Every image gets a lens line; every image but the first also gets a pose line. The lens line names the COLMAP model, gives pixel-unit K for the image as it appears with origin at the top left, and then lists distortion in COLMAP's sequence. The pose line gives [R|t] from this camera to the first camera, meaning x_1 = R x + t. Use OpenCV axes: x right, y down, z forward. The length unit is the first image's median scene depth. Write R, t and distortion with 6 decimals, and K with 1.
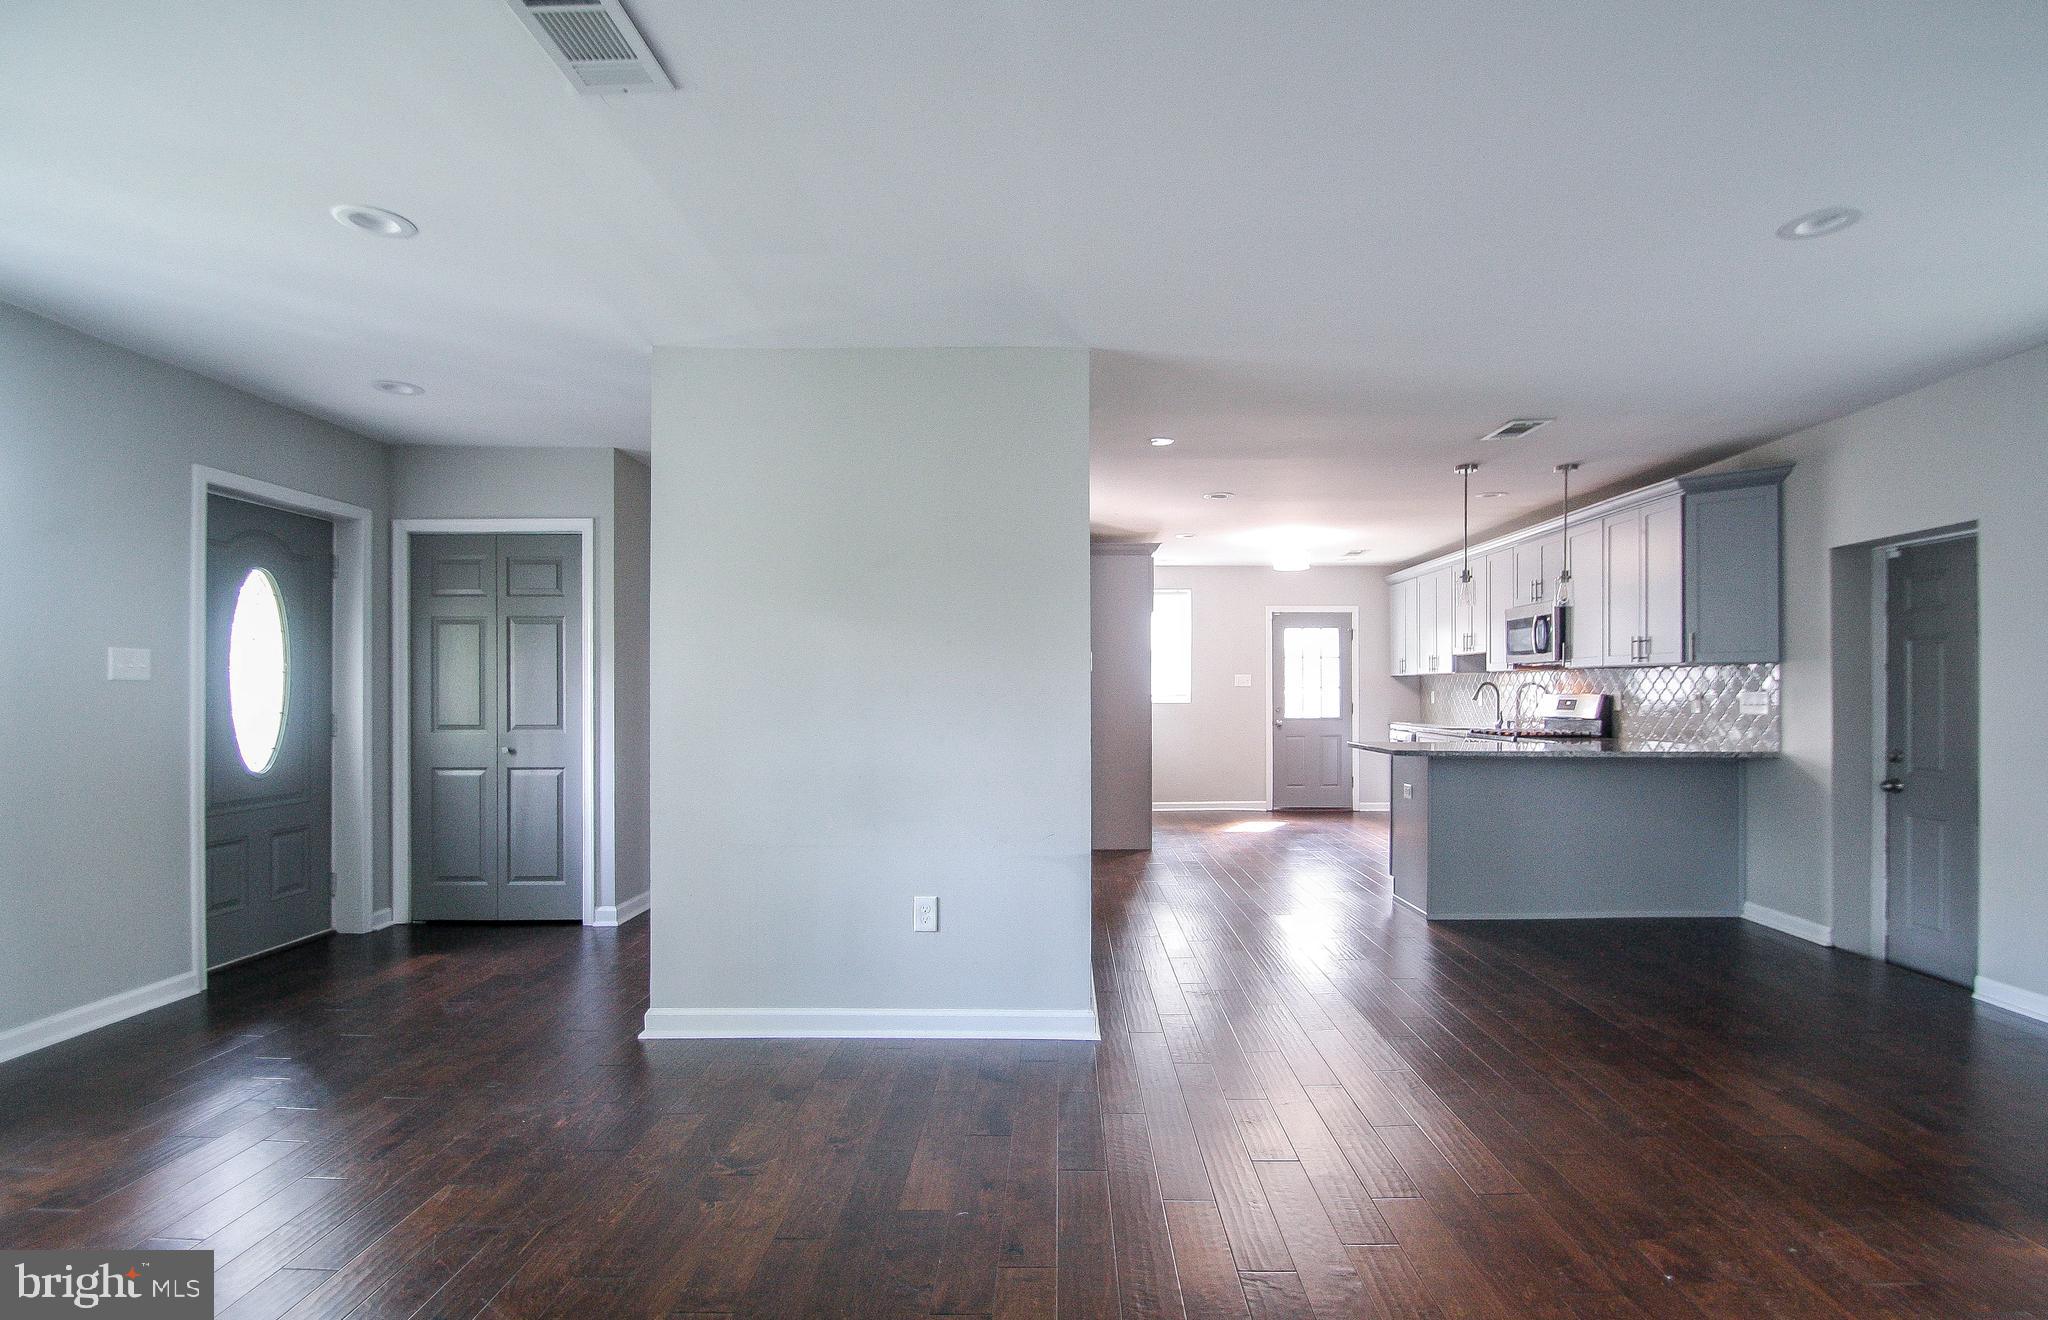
lens RADIAL K [[967.6, 0, 1059.3], [0, 967.6, 681.3], [0, 0, 1]] dist [-0.001680, -0.000182]
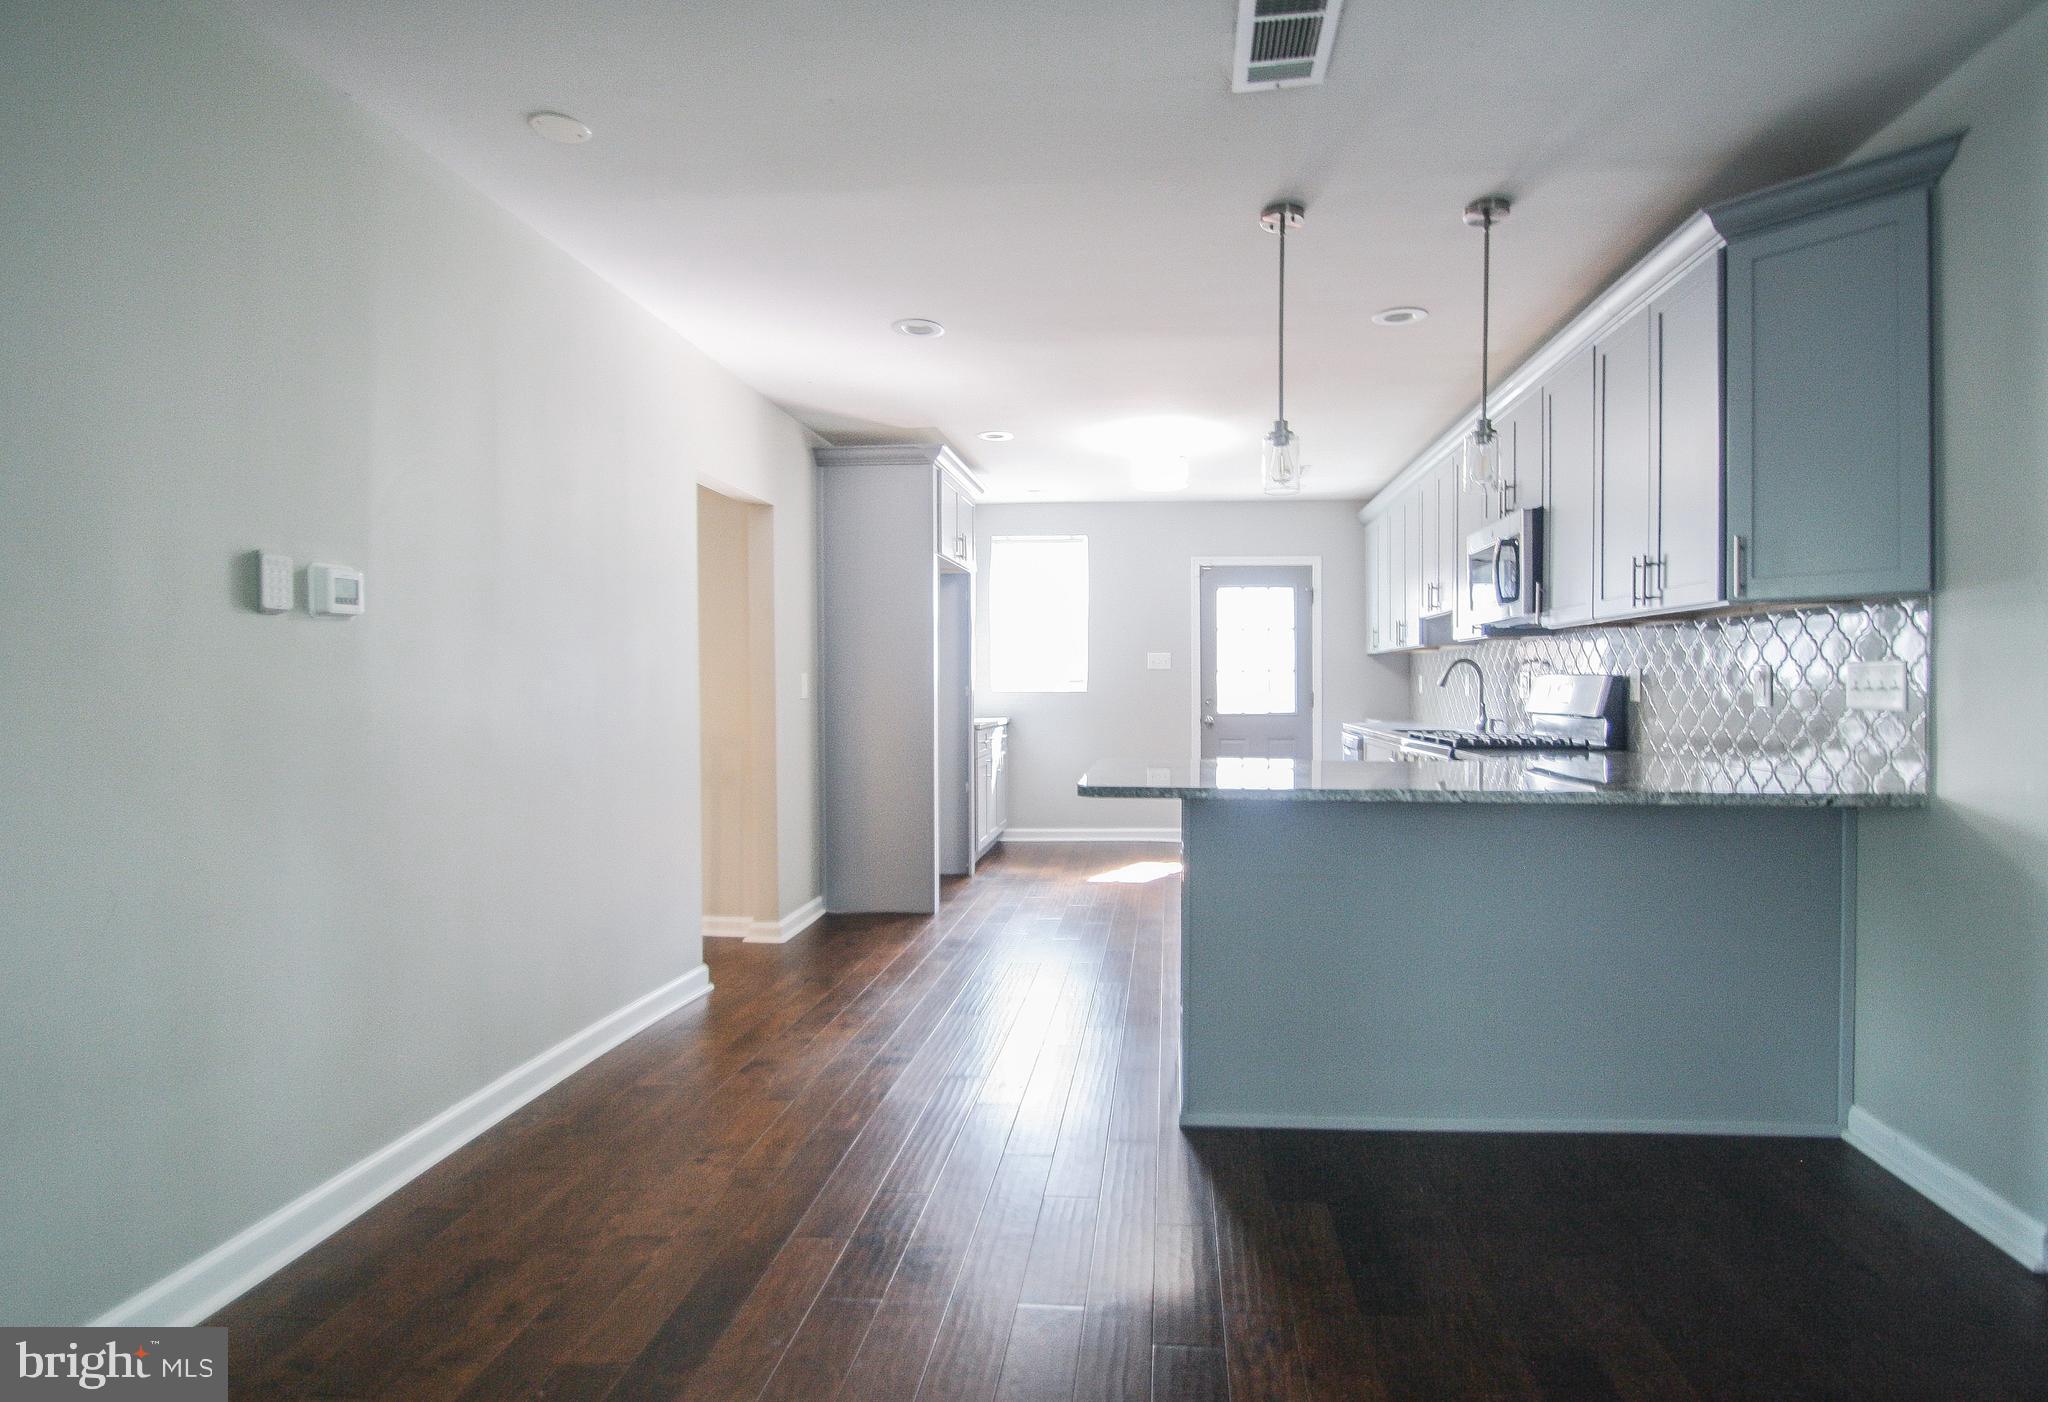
lens RADIAL K [[1010.7, 0, 1110.2], [0, 1010.7, 682.4], [0, 0, 1]] dist [-0.005320, -0.006496]
pose [[0.999050, -0.001781, -0.043540, 0.244319], [0.002210, 0.999949, 0.009805, 0.009882], [0.043520, -0.009892, 0.999004, 0.328353]]
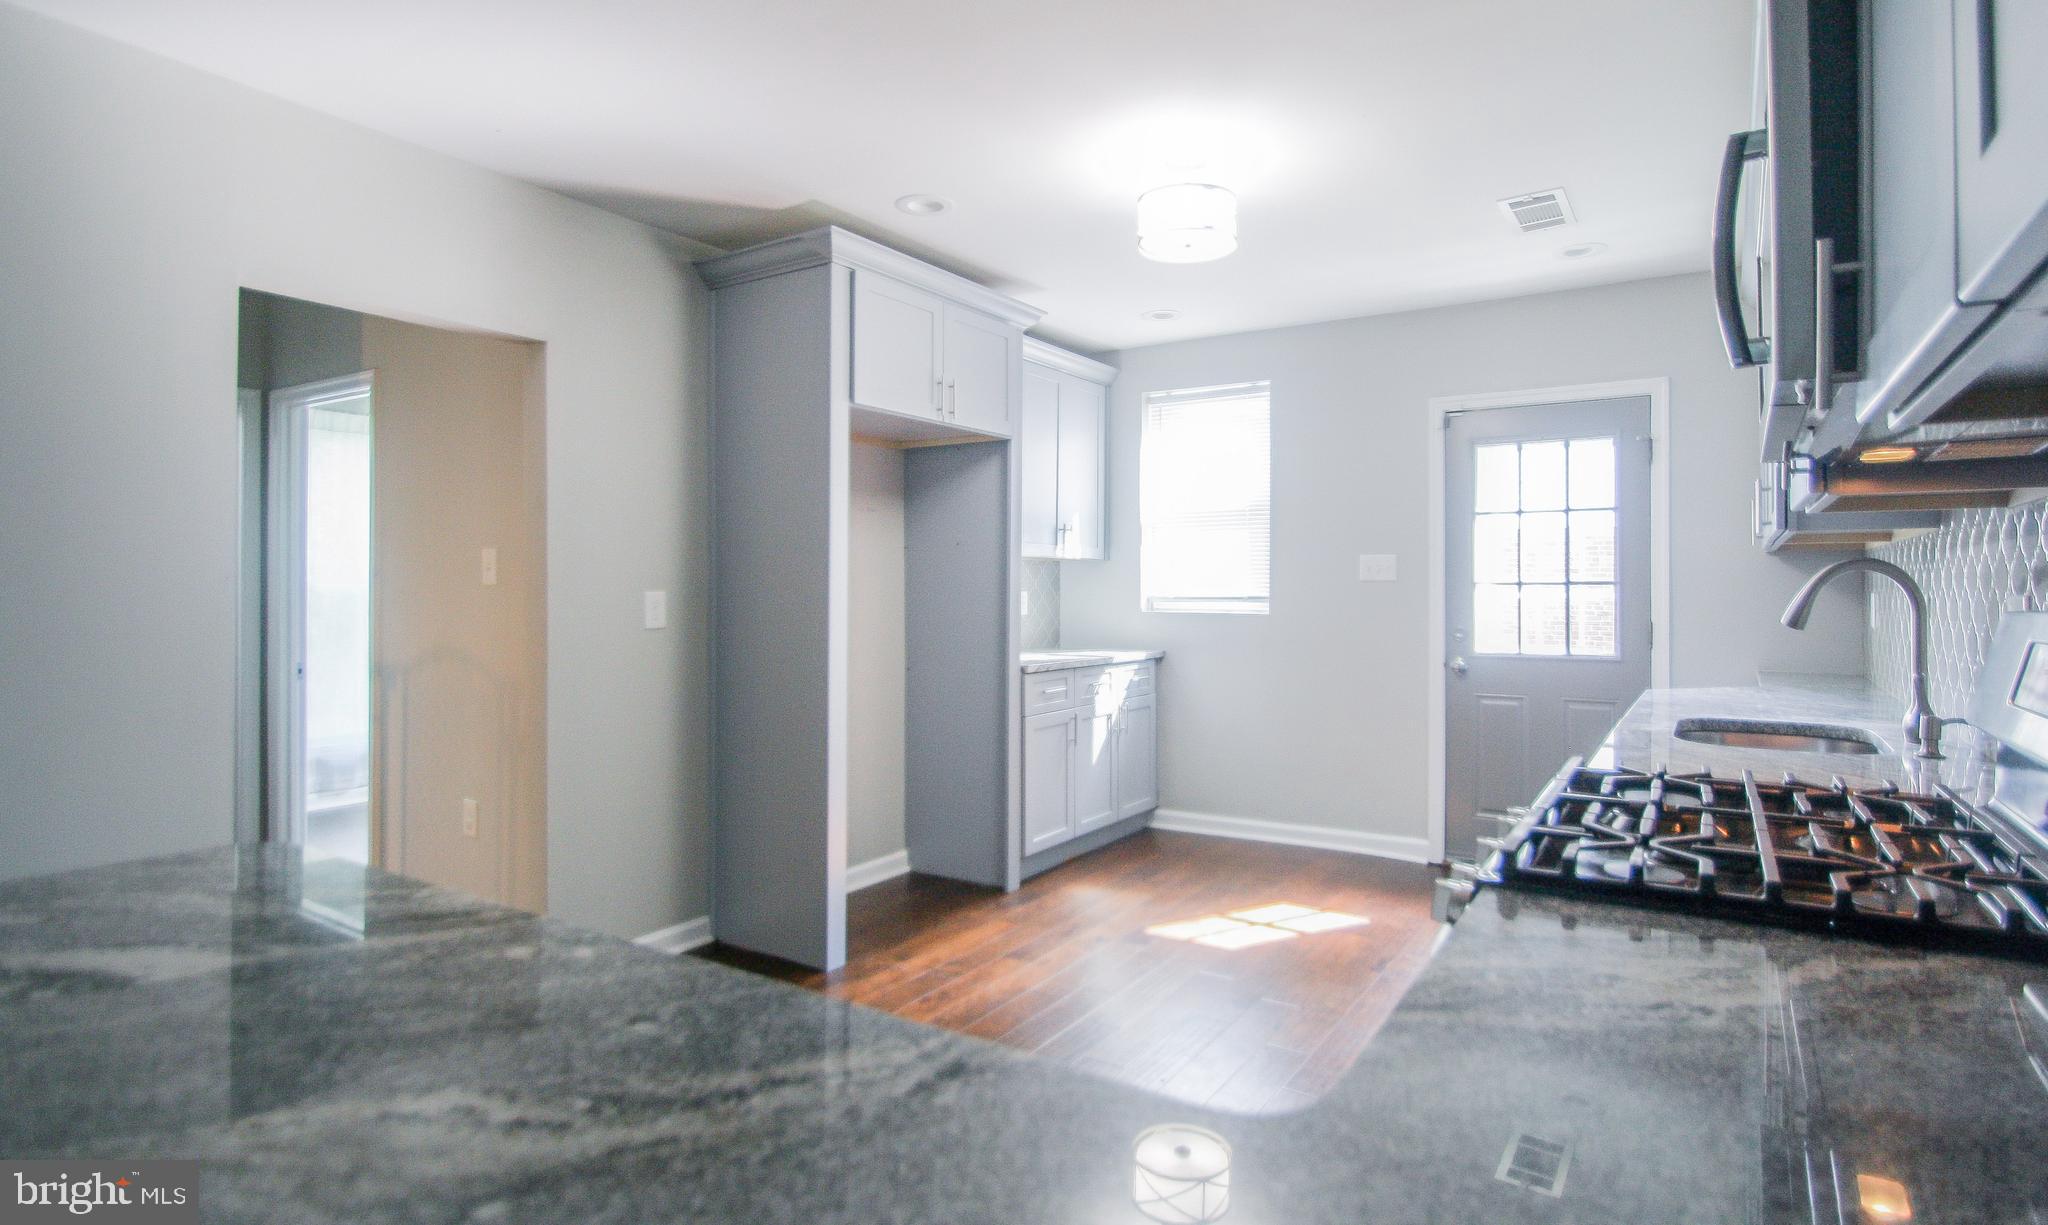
lens RADIAL K [[1027.9, 0, 1090.2], [0, 1027.9, 580.0], [0, 0, 1]] dist [-0.002564, -0.000001]
pose [[0.863961, -0.004287, -0.503541, 0.414010], [0.004615, 0.999989, -0.000595, 0.005977], [0.503538, -0.001809, 0.863971, 0.679962]]
